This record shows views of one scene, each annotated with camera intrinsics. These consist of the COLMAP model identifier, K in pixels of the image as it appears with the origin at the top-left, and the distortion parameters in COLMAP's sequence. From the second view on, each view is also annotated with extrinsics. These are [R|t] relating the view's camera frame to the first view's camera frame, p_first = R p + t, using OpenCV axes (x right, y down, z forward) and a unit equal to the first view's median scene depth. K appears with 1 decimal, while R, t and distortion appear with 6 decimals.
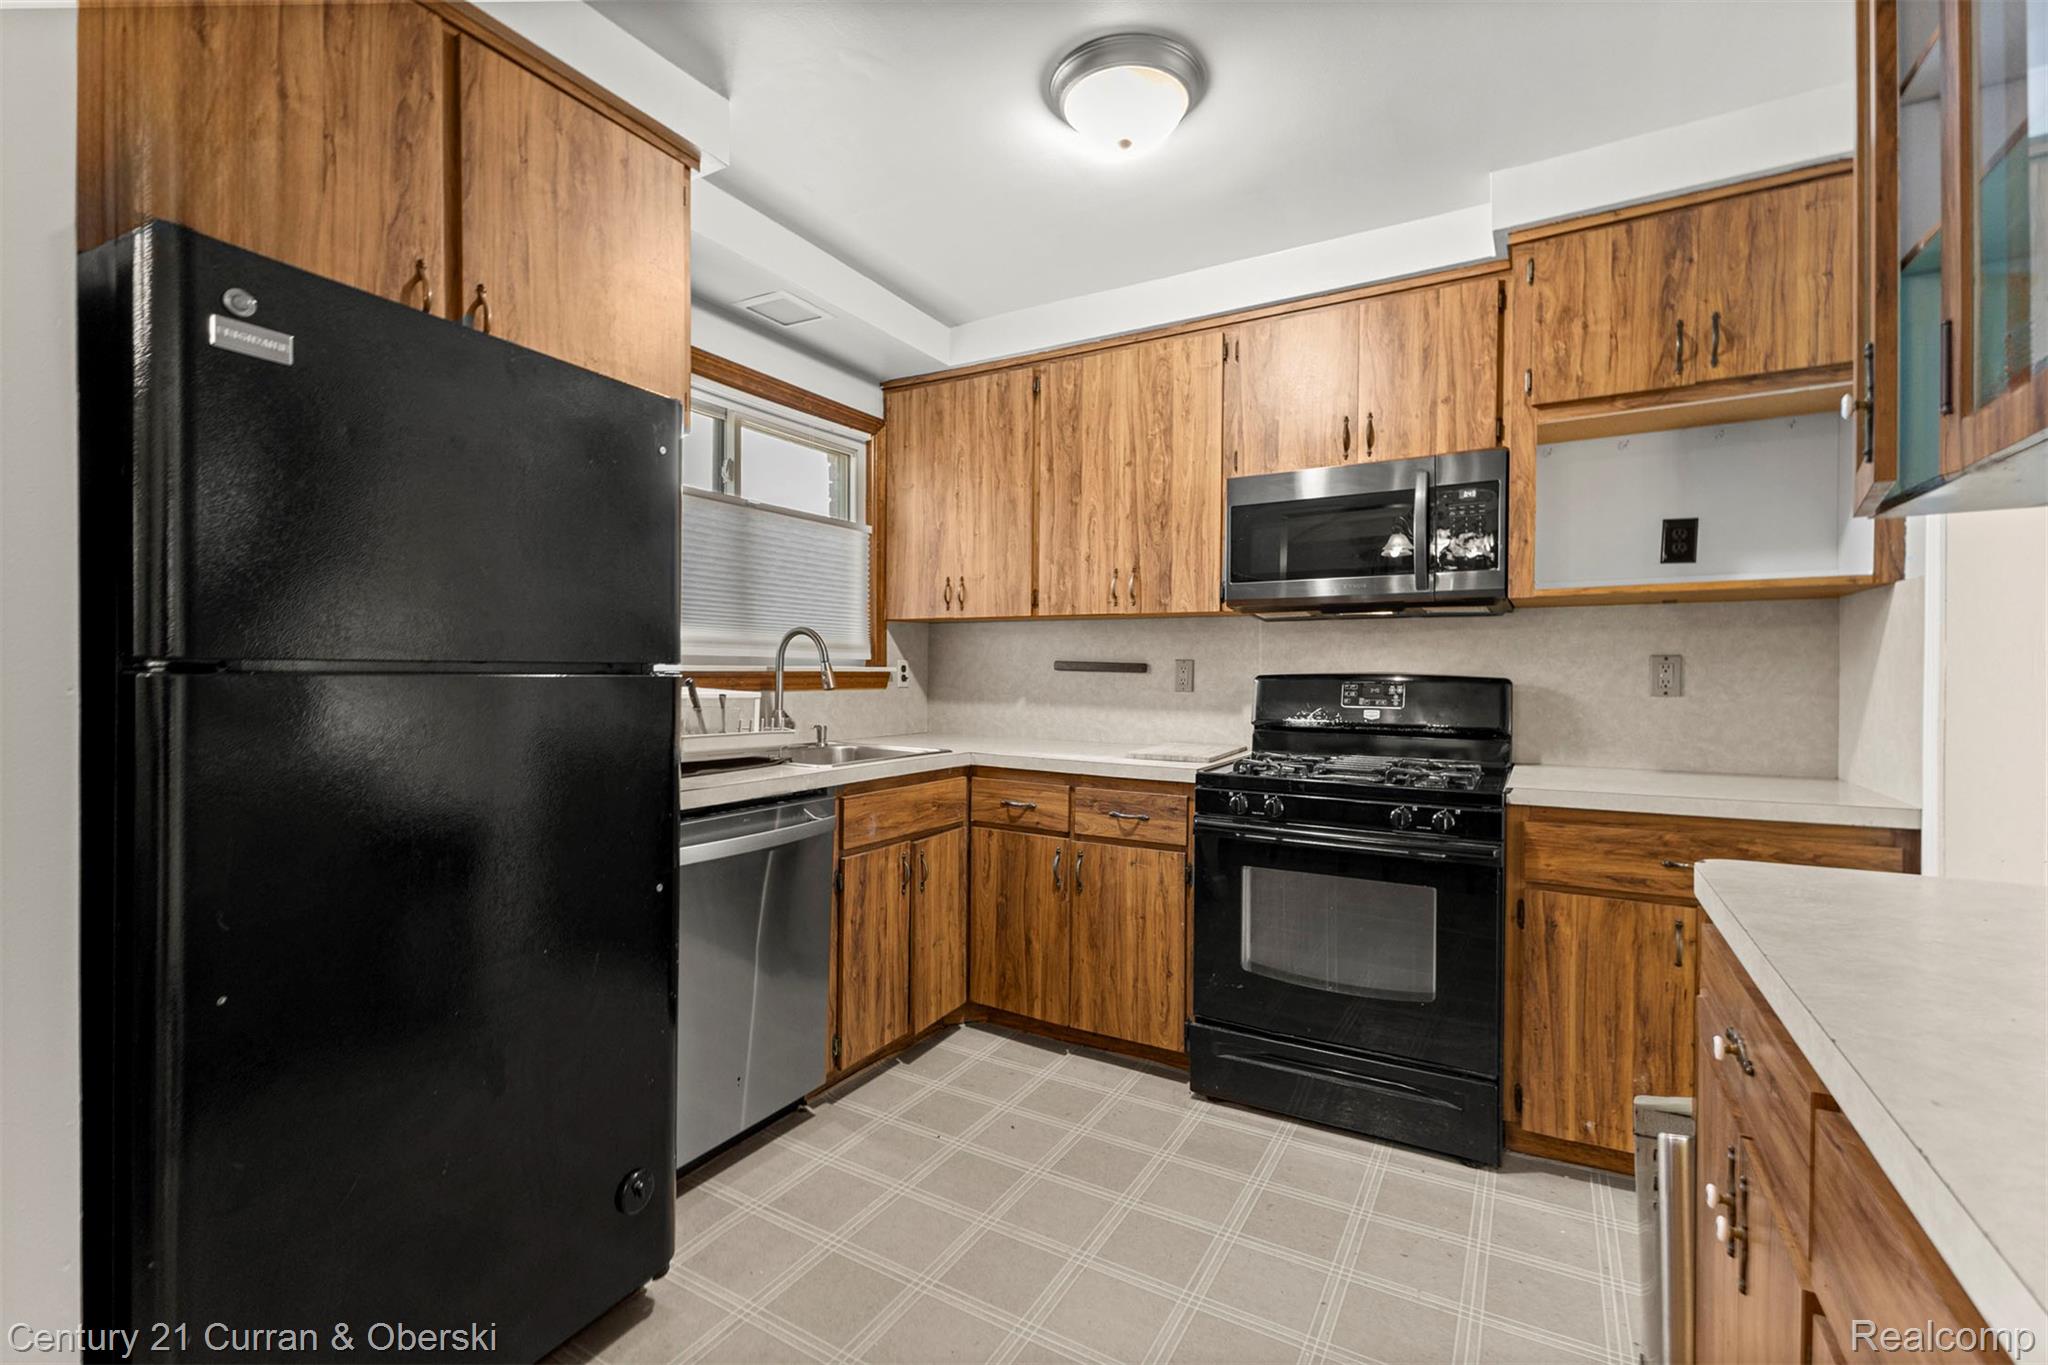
lens RADIAL K [[886.7, 0, 1027.2], [0, 886.7, 672.0], [0, 0, 1]] dist [0.001604, 0.000026]
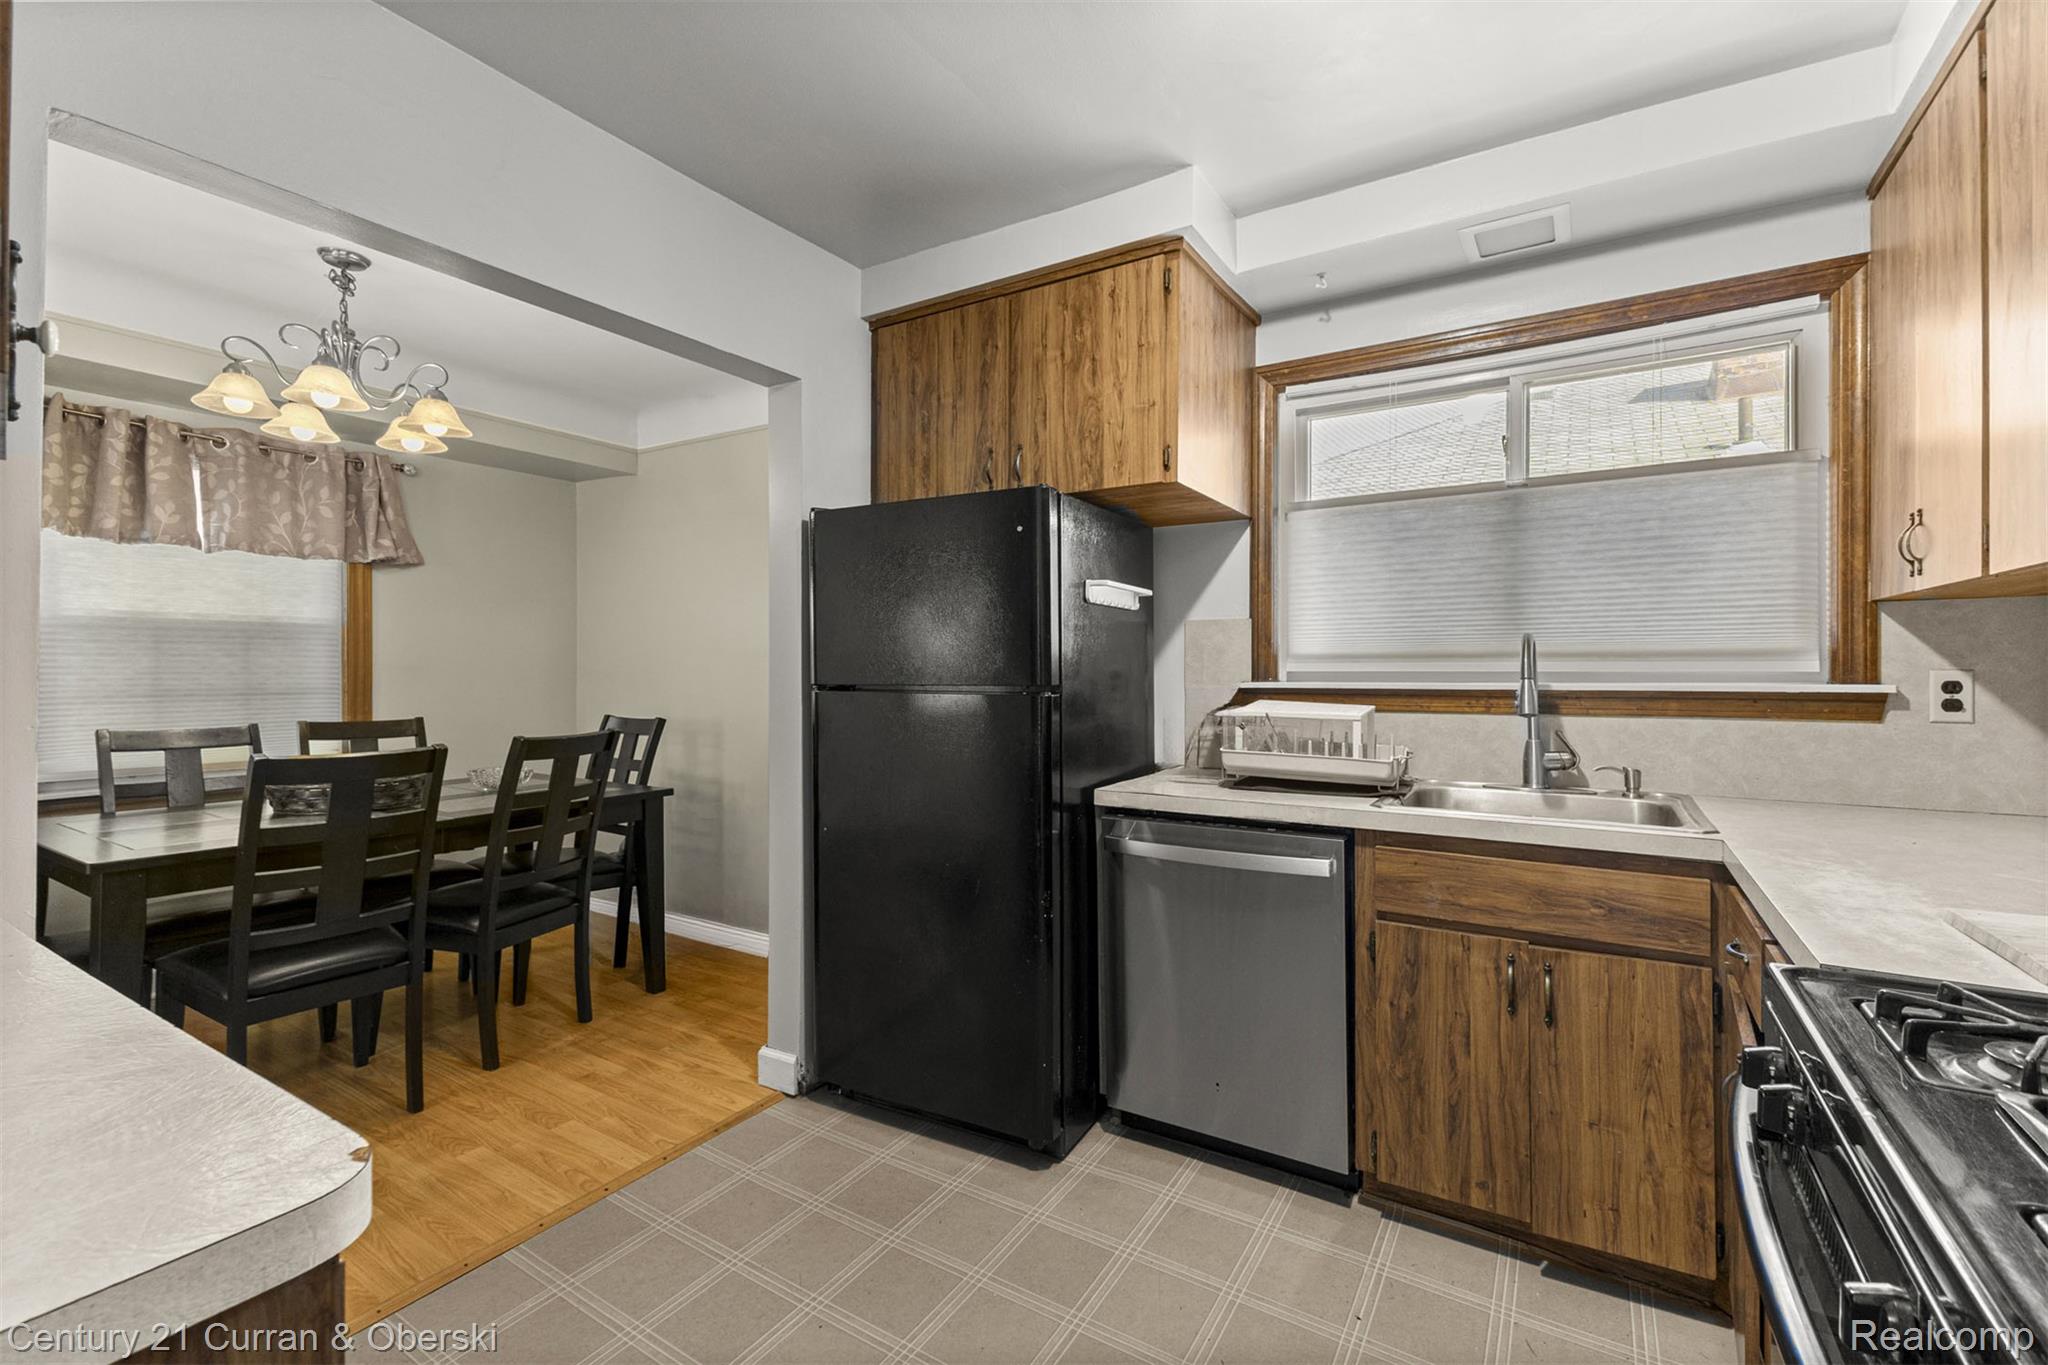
lens RADIAL K [[893.7, 0, 1034.7], [0, 893.7, 662.2], [0, 0, 1]] dist [0.011342, -0.000731]
pose [[-0.033279, -0.011877, -0.999376, 0.600030], [-0.000277, 0.999929, -0.011875, -0.018353], [0.999446, -0.000118, -0.033280, 0.667718]]
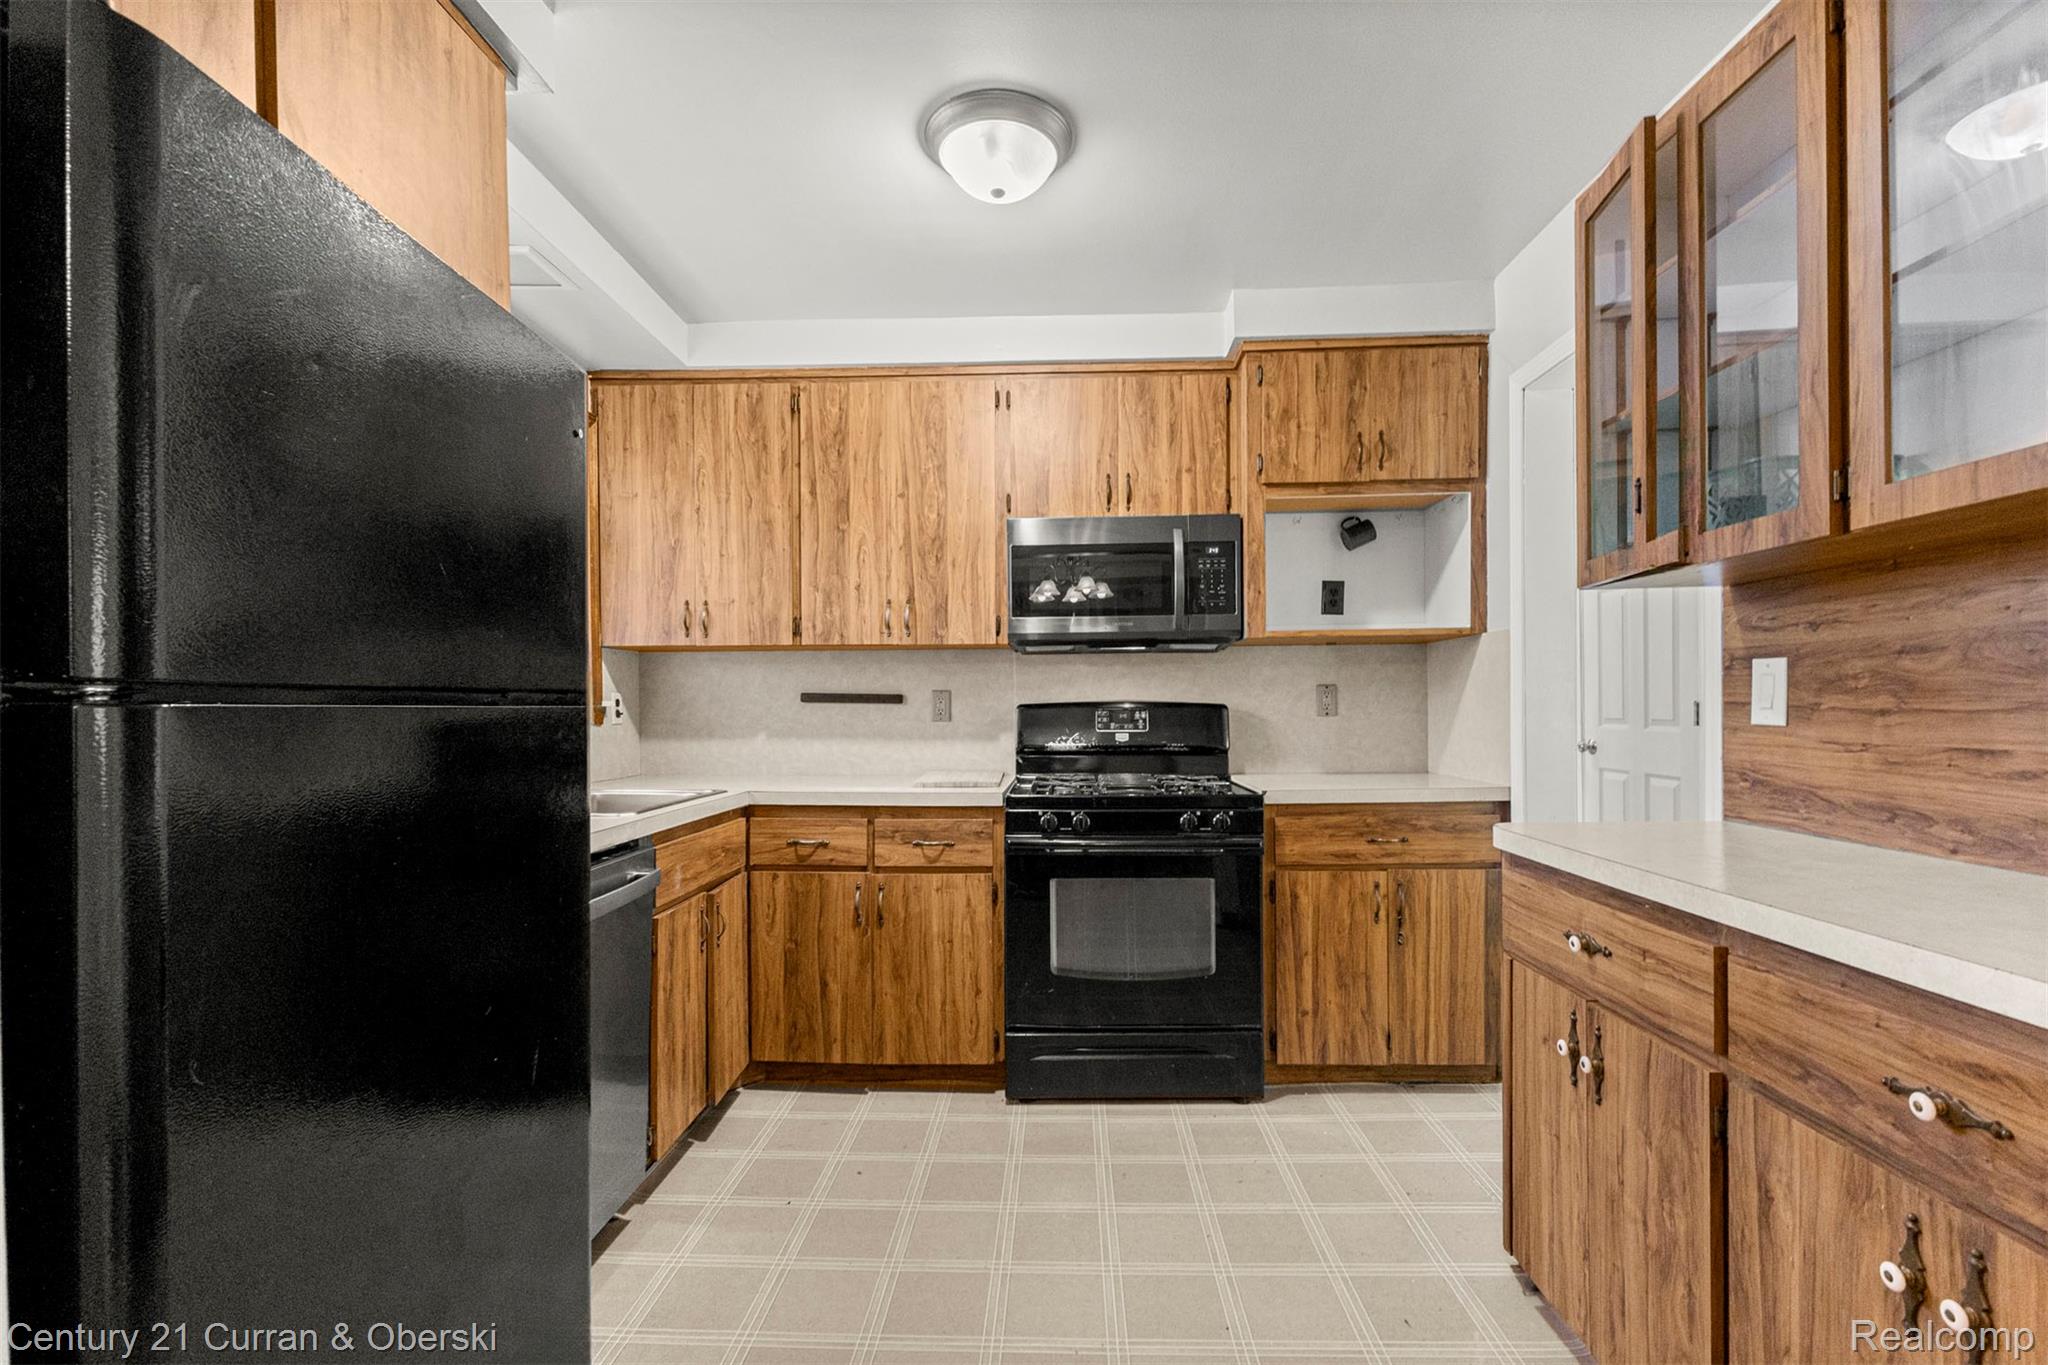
lens RADIAL K [[891.5, 0, 1037.6], [0, 891.5, 705.1], [0, 0, 1]] dist [0.000124, 0.000335]
pose [[0.880240, -0.011559, 0.474388, -0.273272], [0.012969, 0.999916, 0.000301, 0.005405], [-0.474352, 0.005887, 0.880316, 0.045342]]
